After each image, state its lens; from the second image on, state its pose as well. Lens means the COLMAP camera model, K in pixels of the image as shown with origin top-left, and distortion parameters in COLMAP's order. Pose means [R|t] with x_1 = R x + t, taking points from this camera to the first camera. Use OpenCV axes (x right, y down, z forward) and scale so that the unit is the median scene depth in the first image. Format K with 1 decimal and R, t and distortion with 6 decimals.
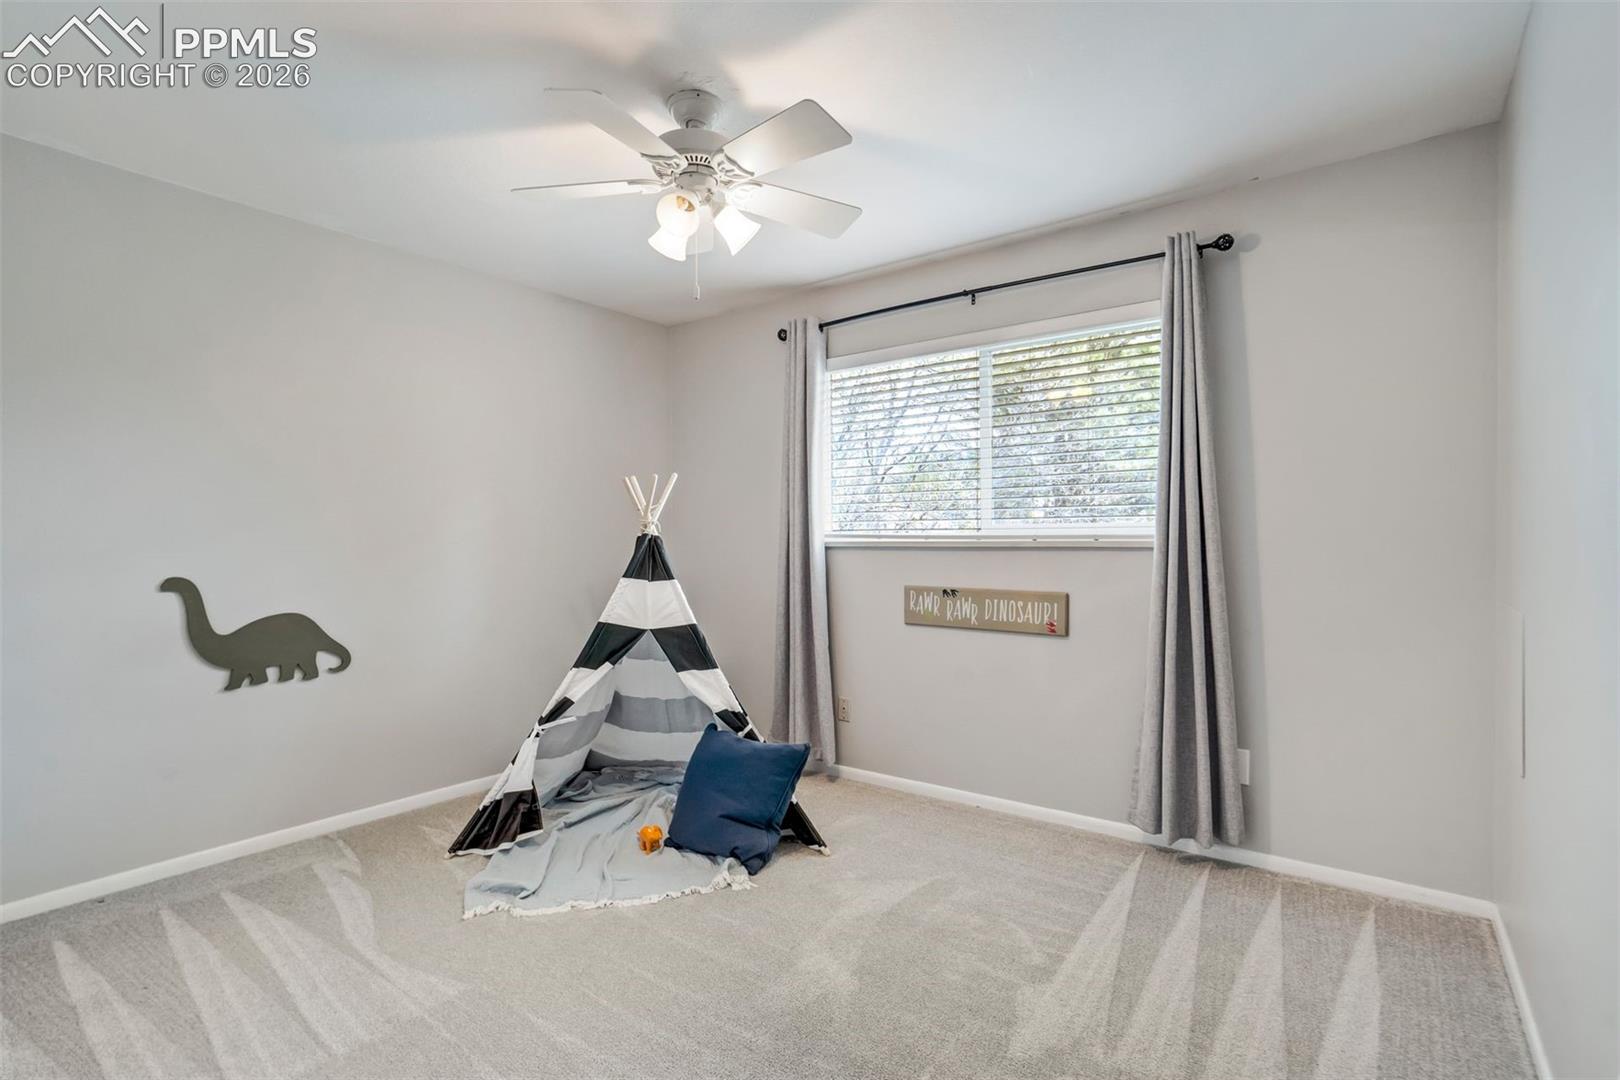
lens RADIAL K [[761.0, 0, 811.0], [0, 761.0, 542.5], [0, 0, 1]] dist [-0.000870, -0.000018]
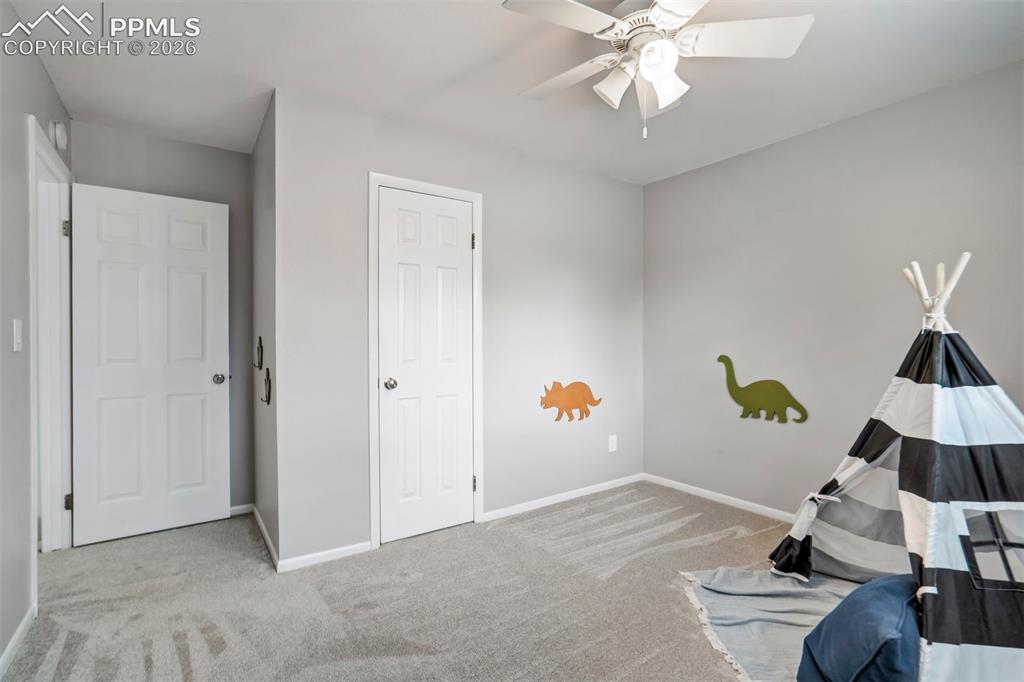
lens RADIAL K [[481.0, 0, 513.8], [0, 481.0, 338.8], [0, 0, 1]] dist [-0.000870, -0.000018]
pose [[-0.287850, 0.005469, -0.957660, 0.497065], [-0.002398, 0.999976, 0.006432, -0.005329], [0.957672, 0.004148, -0.287831, 0.753682]]
